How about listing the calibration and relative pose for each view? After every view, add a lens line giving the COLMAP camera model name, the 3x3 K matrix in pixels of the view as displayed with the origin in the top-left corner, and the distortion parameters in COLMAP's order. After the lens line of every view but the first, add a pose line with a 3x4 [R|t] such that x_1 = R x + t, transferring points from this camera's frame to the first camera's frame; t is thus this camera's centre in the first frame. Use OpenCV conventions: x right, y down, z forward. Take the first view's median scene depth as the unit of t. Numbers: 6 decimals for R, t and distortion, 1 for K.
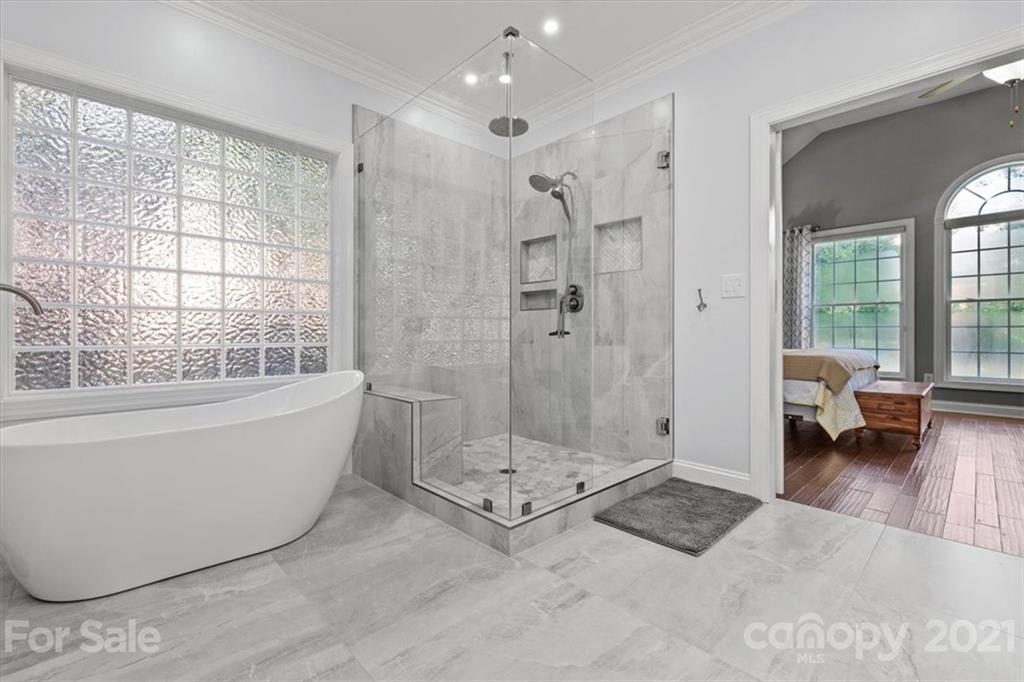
lens RADIAL K [[441.5, 0, 518.8], [0, 441.5, 333.0], [0, 0, 1]] dist [-0.001806, -0.000378]
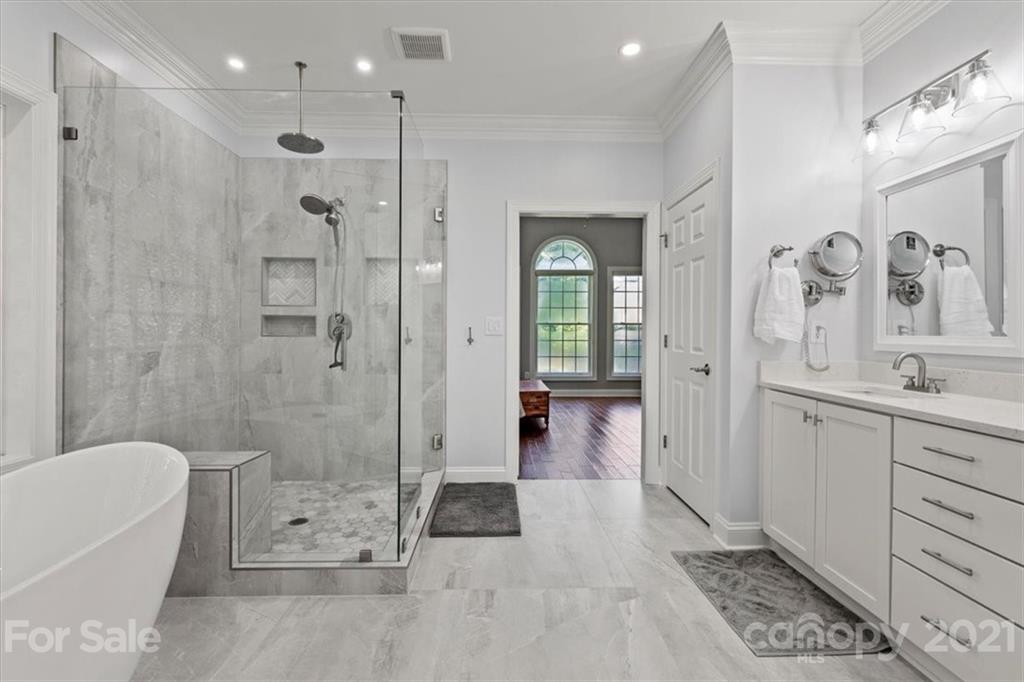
lens RADIAL K [[441.5, 0, 512.8], [0, 441.5, 336.1], [0, 0, 1]] dist [-0.001806, -0.000378]
pose [[0.678653, -0.002055, 0.734456, -0.384618], [-0.003085, 0.999979, 0.005649, -0.074112], [-0.734453, -0.006099, 0.678632, 0.058364]]
